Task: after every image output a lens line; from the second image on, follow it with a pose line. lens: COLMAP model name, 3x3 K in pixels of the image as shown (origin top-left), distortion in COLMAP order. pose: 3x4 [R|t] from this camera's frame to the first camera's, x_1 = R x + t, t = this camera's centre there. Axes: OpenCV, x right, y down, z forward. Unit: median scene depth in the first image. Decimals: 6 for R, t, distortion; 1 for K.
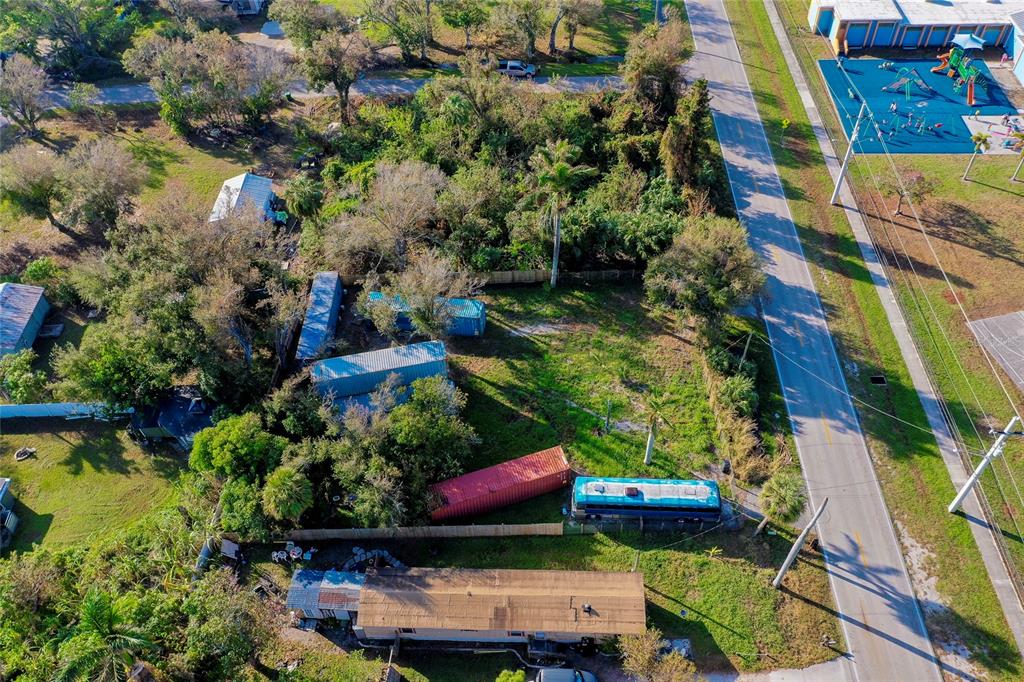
lens RADIAL K [[808.8, 0, 513.6], [0, 808.8, 339.9], [0, 0, 1]] dist [0.000444, 0.004034]
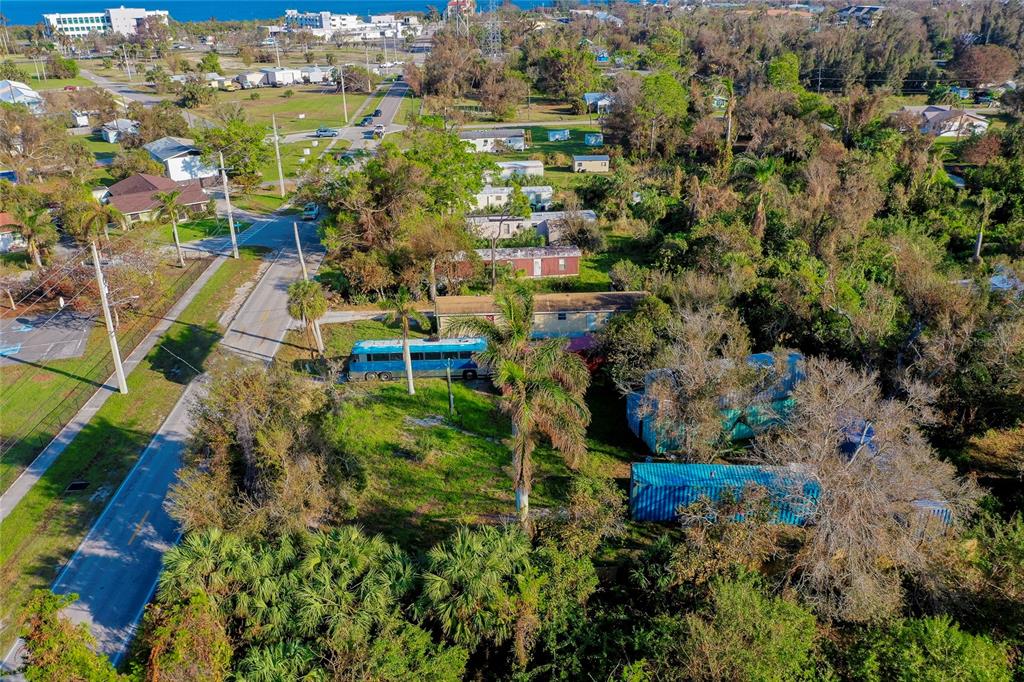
lens RADIAL K [[808.8, 0, 517.9], [0, 808.8, 341.4], [0, 0, 1]] dist [0.000444, 0.004034]
pose [[-0.995530, 0.074337, -0.058252, 0.084591], [-0.032073, 0.314036, 0.948869, -0.723846], [0.088829, 0.946496, -0.310248, 1.168102]]
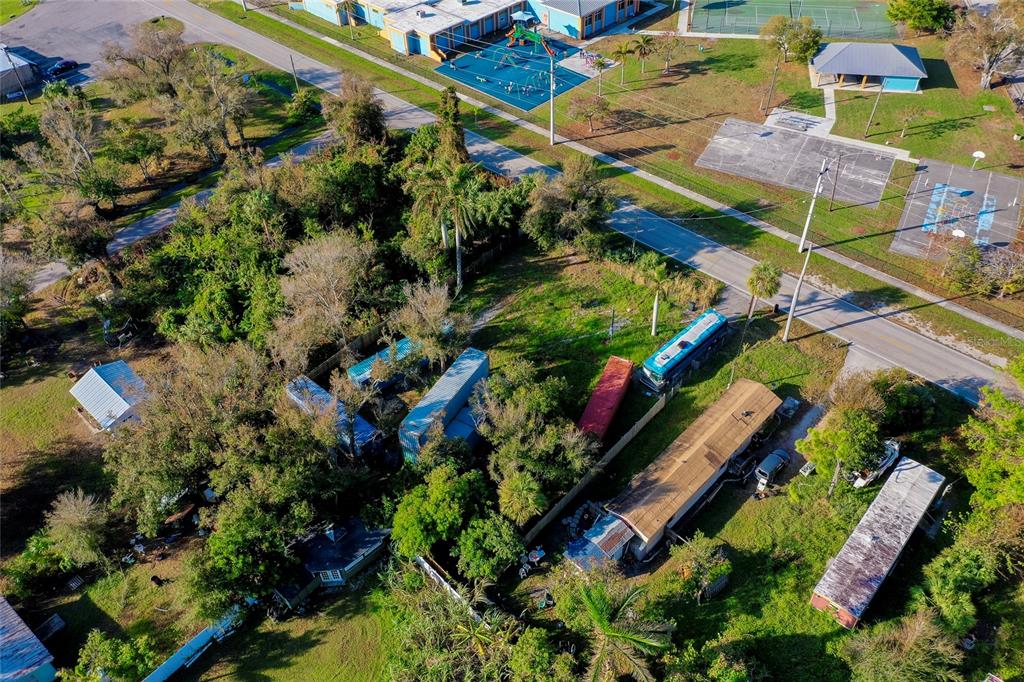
lens RADIAL K [[808.8, 0, 515.4], [0, 808.8, 341.6], [0, 0, 1]] dist [0.000444, 0.004034]
pose [[0.666069, -0.503984, 0.549865, -0.634237], [0.559718, 0.824990, 0.078147, -0.055582], [-0.493018, 0.255718, 0.831590, 0.057929]]
